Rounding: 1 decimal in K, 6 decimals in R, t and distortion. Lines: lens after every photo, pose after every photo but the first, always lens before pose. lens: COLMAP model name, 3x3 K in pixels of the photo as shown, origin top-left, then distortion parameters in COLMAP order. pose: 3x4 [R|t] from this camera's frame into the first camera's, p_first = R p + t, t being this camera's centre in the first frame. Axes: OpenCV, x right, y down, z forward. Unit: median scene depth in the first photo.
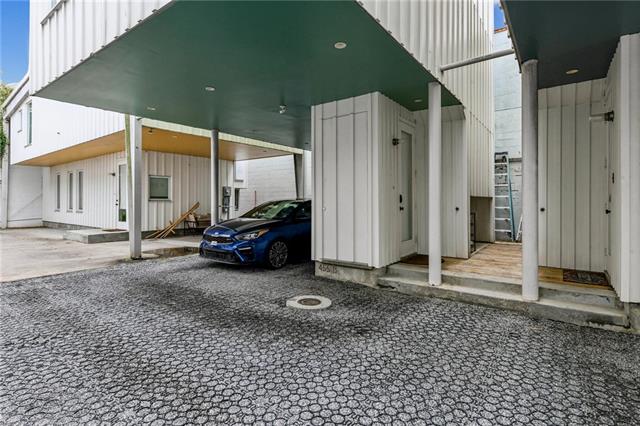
lens RADIAL K [[328.5, 0, 318.3], [0, 328.5, 206.9], [0, 0, 1]] dist [0.007649, -0.000490]
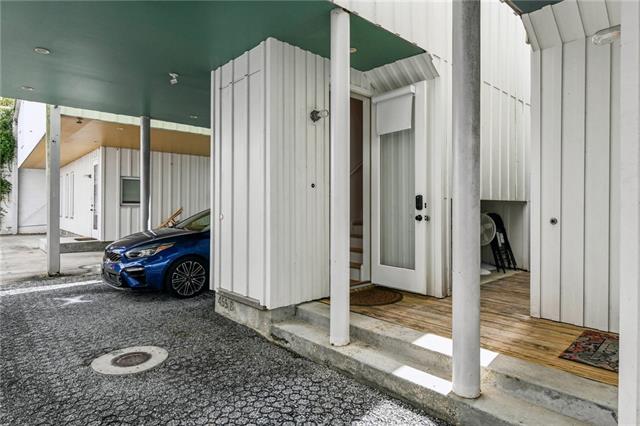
lens RADIAL K [[374.0, 0, 321.7], [0, 374.0, 212.8], [0, 0, 1]] dist [0.006395, -0.000357]
pose [[0.982226, 0.006737, -0.187579, 0.369458], [-0.007647, 0.999962, -0.004128, -0.001296], [0.187544, 0.005489, 0.982241, 0.258873]]
